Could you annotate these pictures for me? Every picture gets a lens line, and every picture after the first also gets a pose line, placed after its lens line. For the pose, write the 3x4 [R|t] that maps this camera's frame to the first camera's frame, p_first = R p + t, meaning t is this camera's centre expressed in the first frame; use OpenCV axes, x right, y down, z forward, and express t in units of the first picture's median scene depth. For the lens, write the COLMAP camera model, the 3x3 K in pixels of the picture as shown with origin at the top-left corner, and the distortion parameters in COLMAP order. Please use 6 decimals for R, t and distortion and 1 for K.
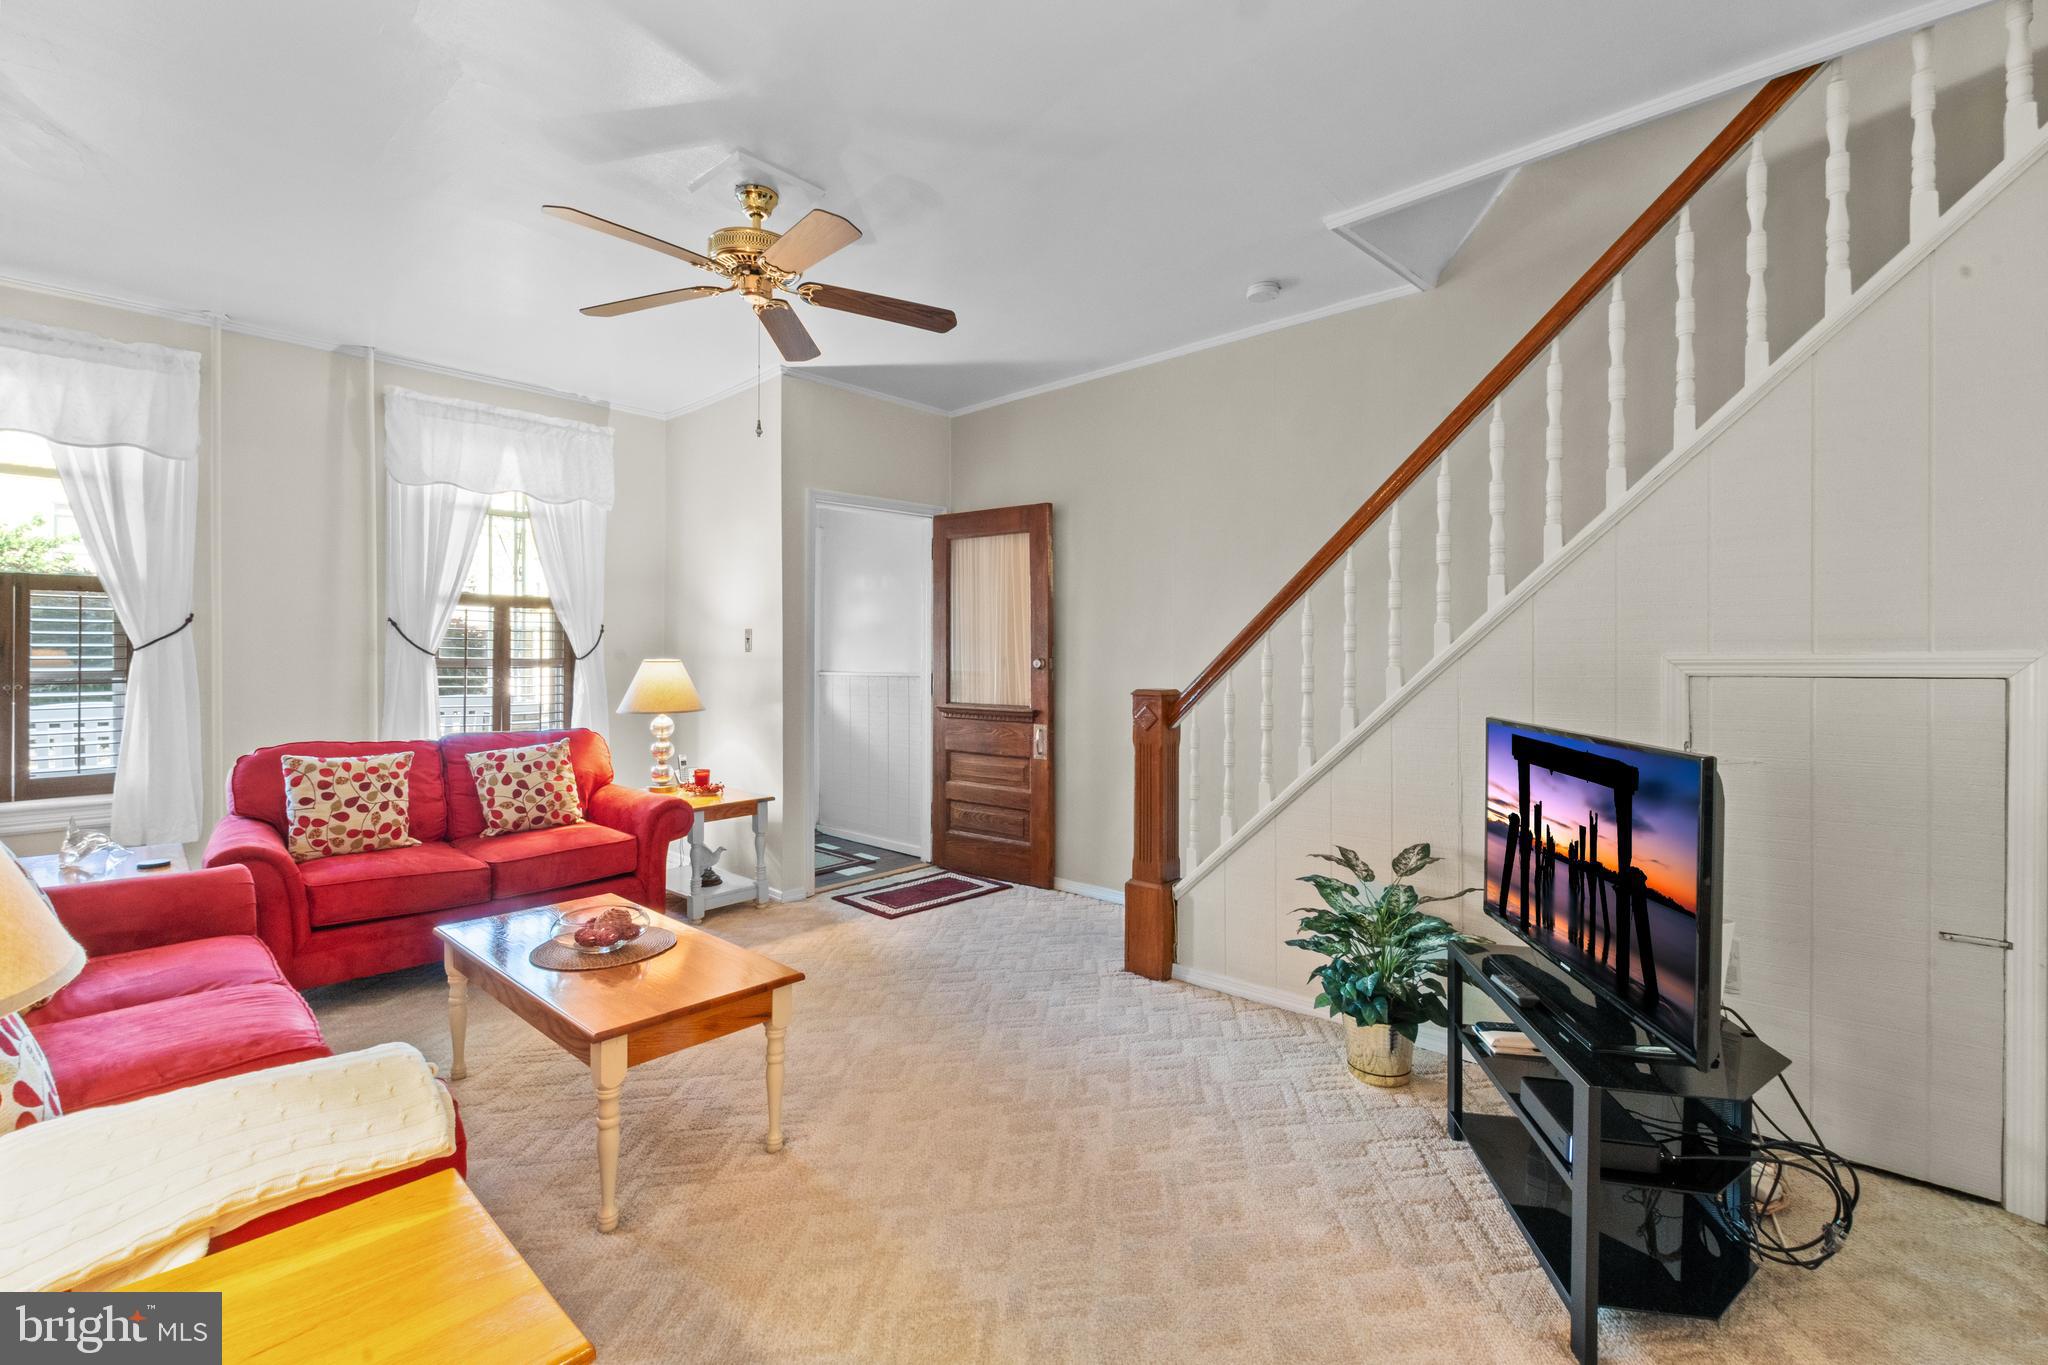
lens RADIAL K [[876.4, 0, 1004.4], [0, 876.4, 670.6], [0, 0, 1]] dist [-0.000328, -0.000091]
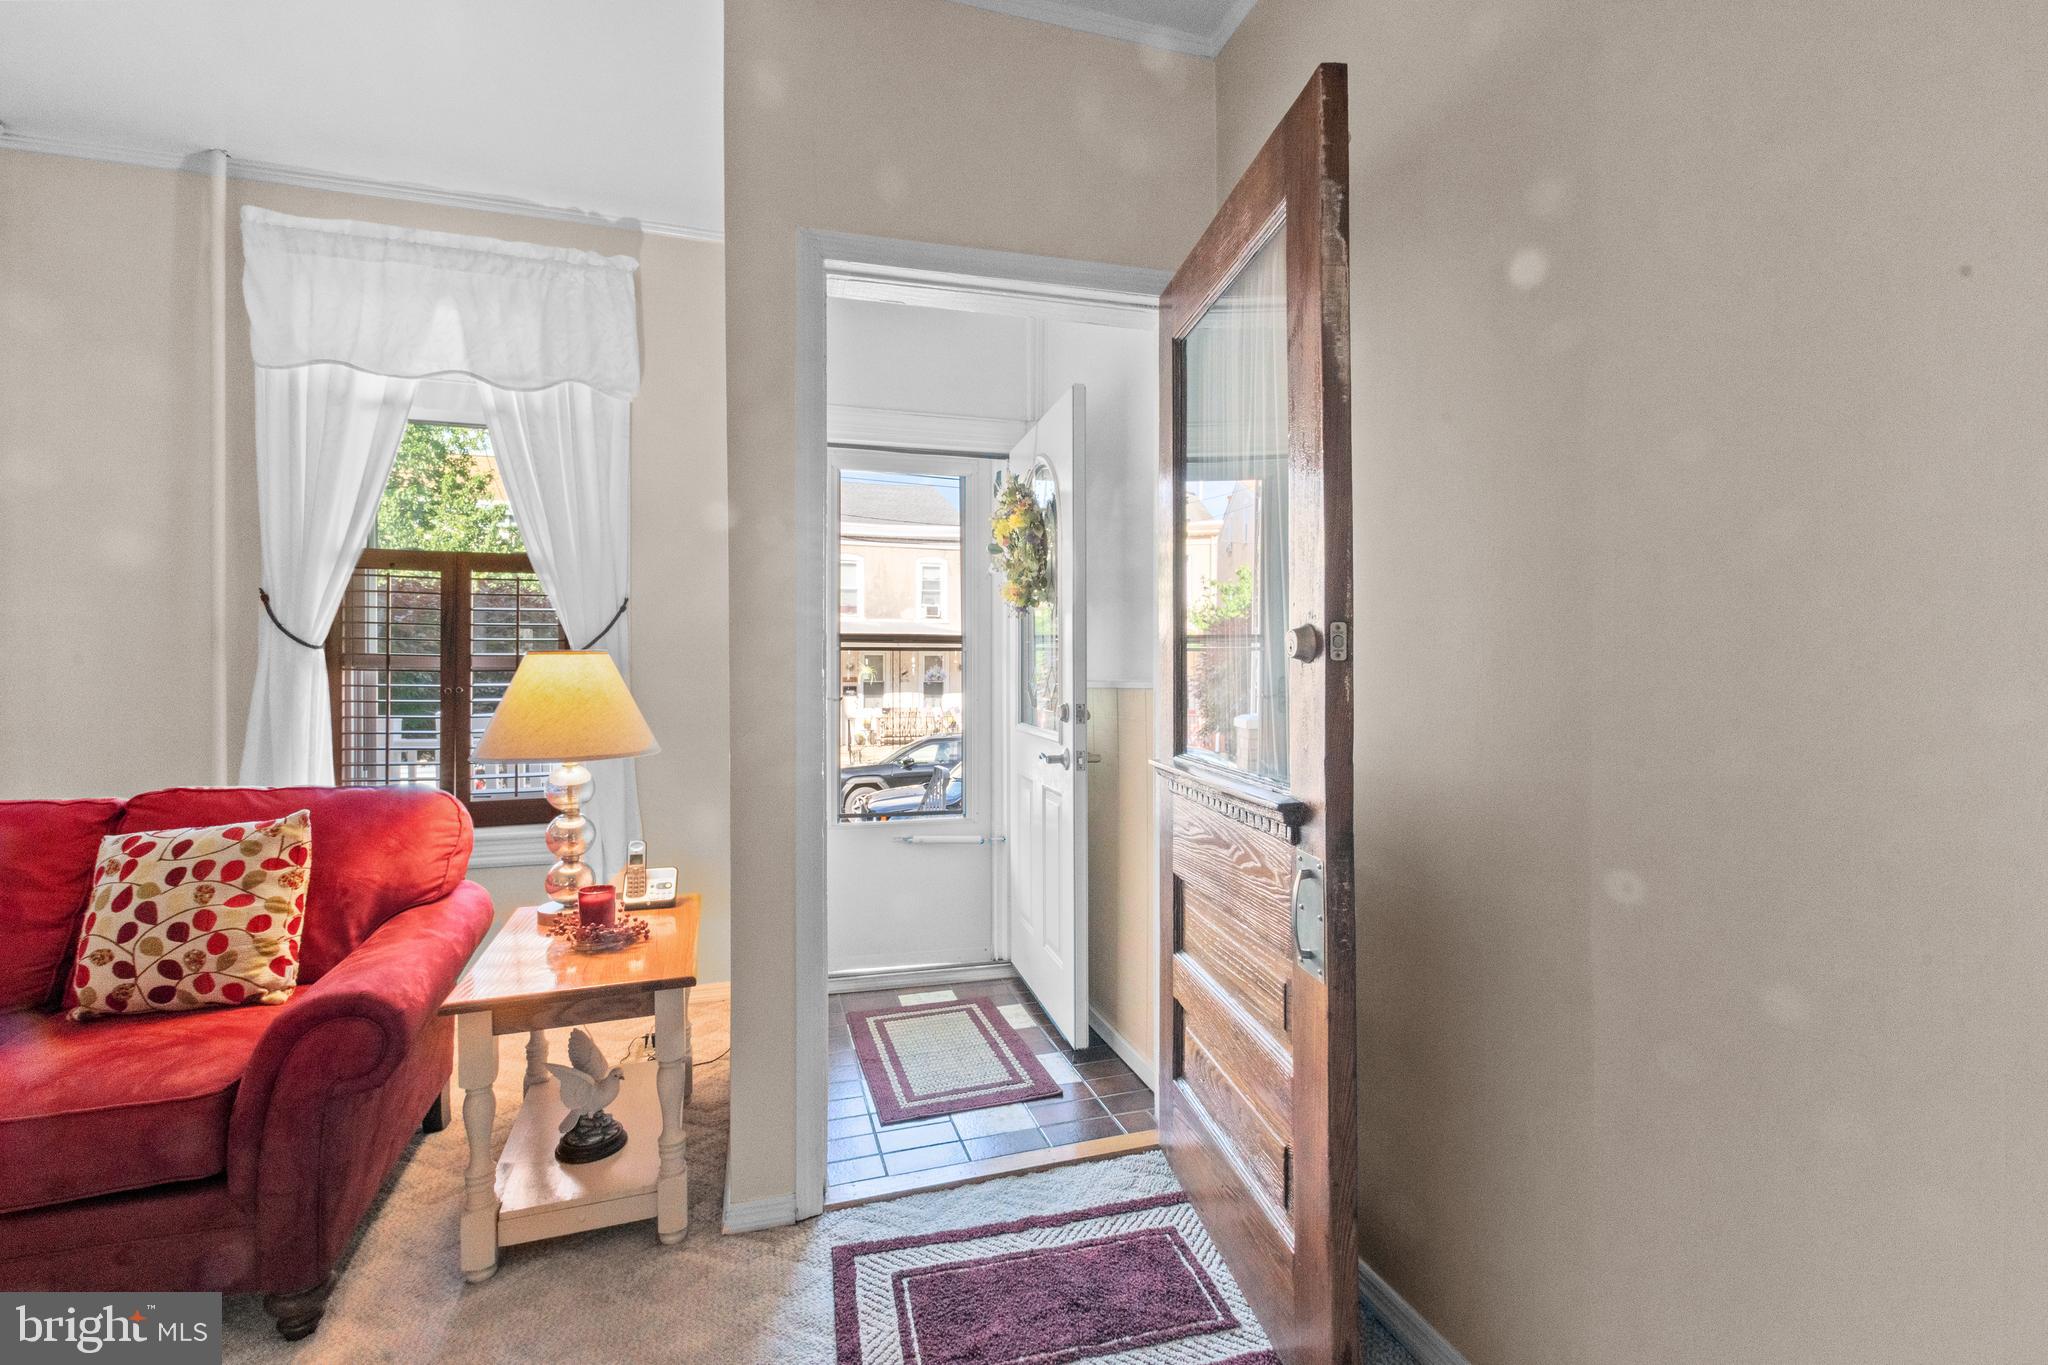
lens RADIAL K [[891.4, 0, 1015.8], [0, 891.4, 676.8], [0, 0, 1]] dist [0.001161, 0.000030]
pose [[0.872730, -0.003548, -0.488191, 0.073780], [-0.003286, 0.999908, -0.013142, 0.008849], [0.488192, 0.013073, 0.872638, 0.721029]]
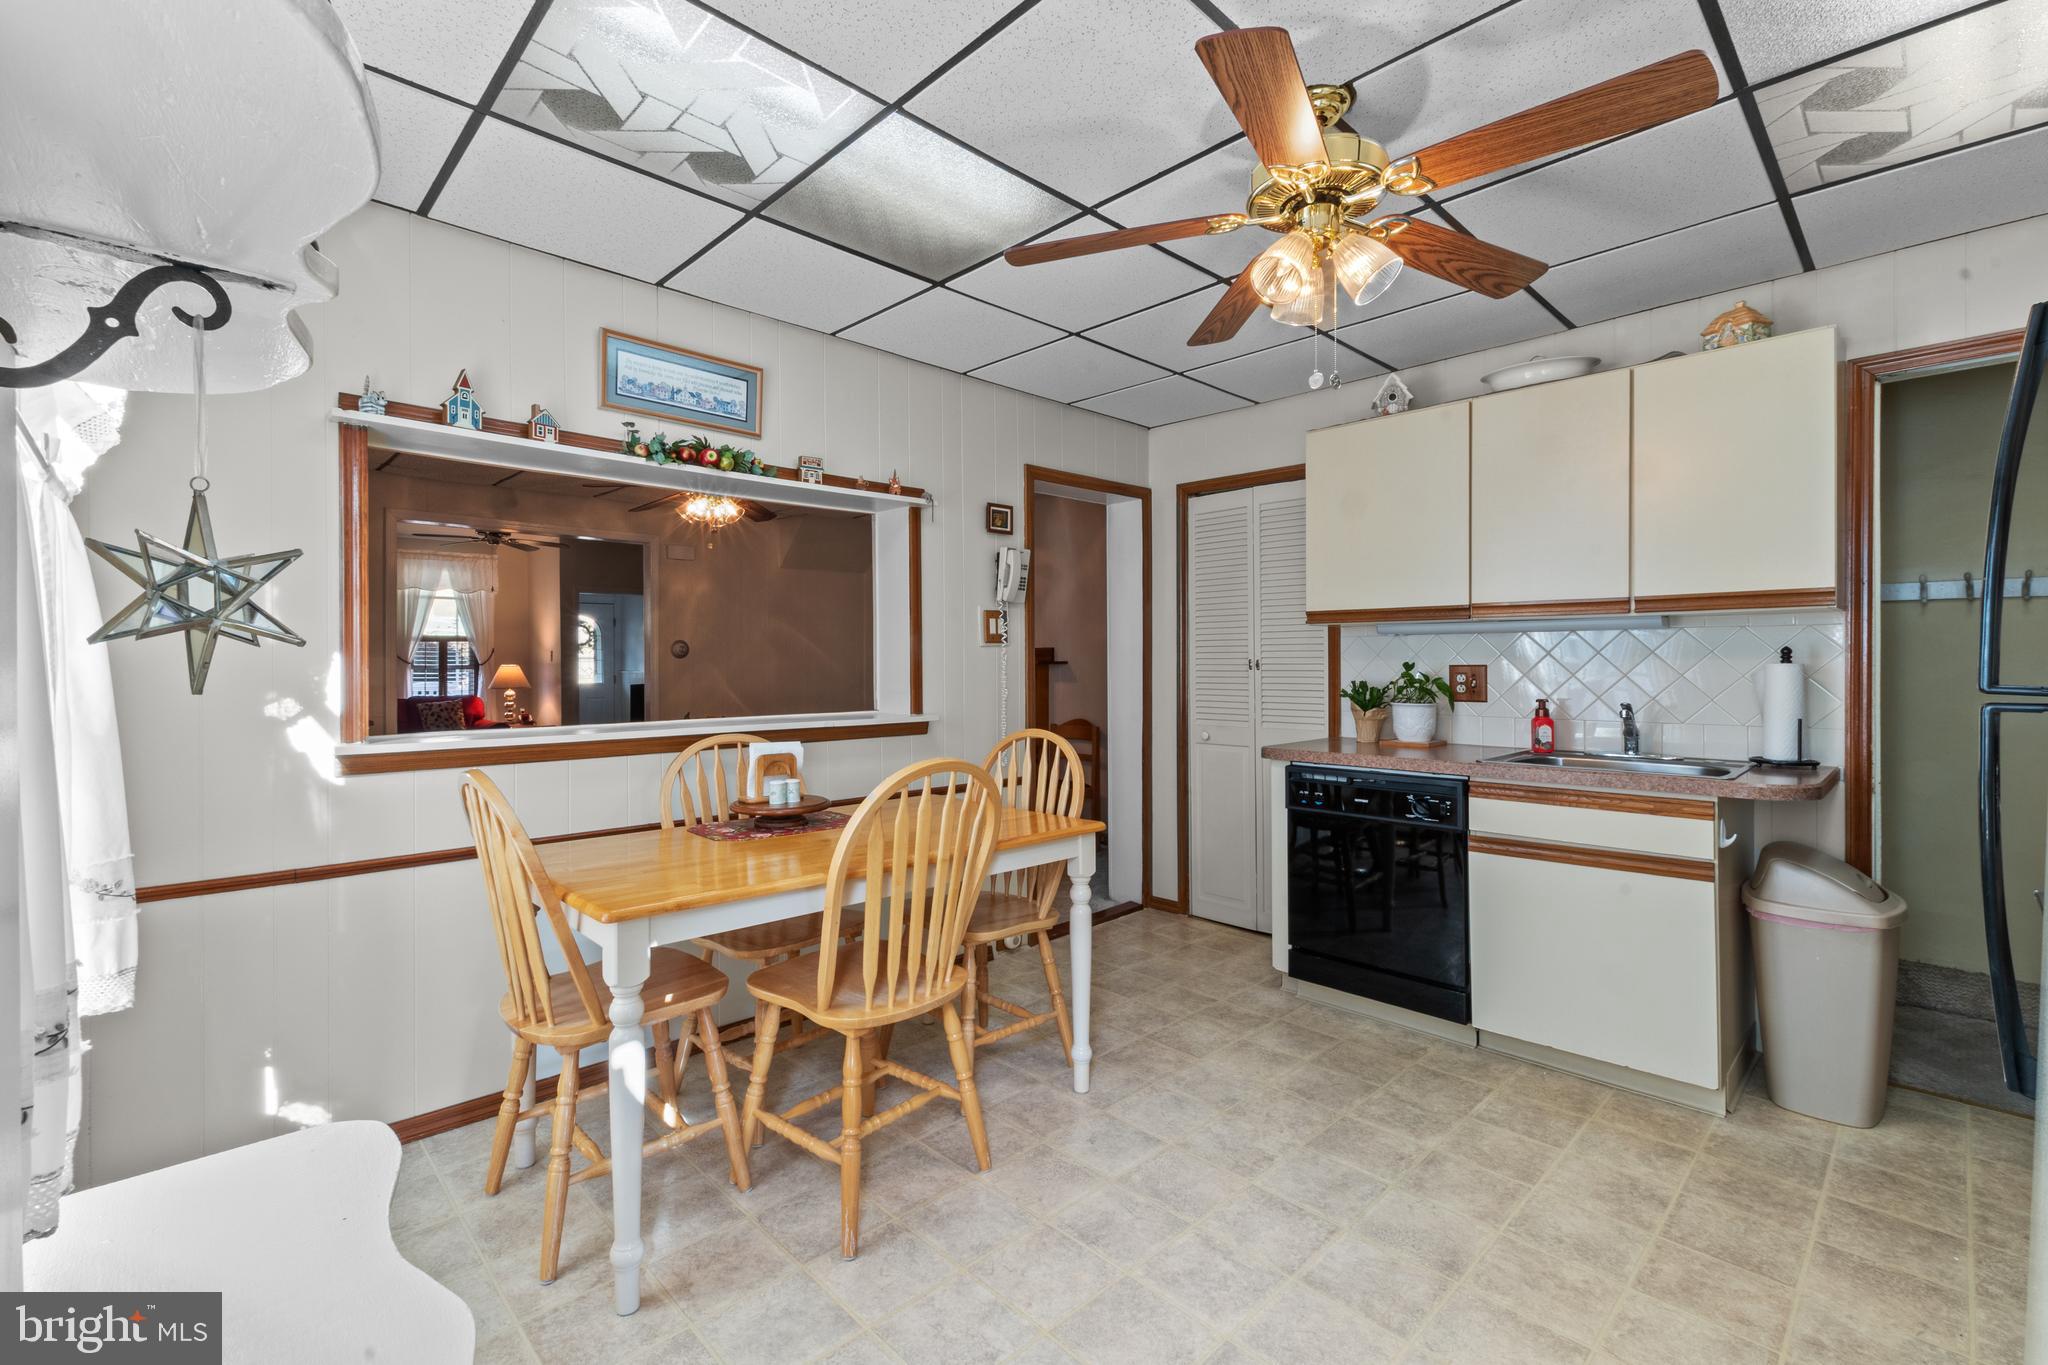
lens RADIAL K [[896.7, 0, 1038.8], [0, 896.7, 675.8], [0, 0, 1]] dist [0.000022, 0.000037]
pose [[0.999559, -0.006274, -0.029011, 1.063945], [0.006284, 0.999980, 0.000257, 0.022381], [0.029008, -0.000439, 0.999579, -1.296444]]
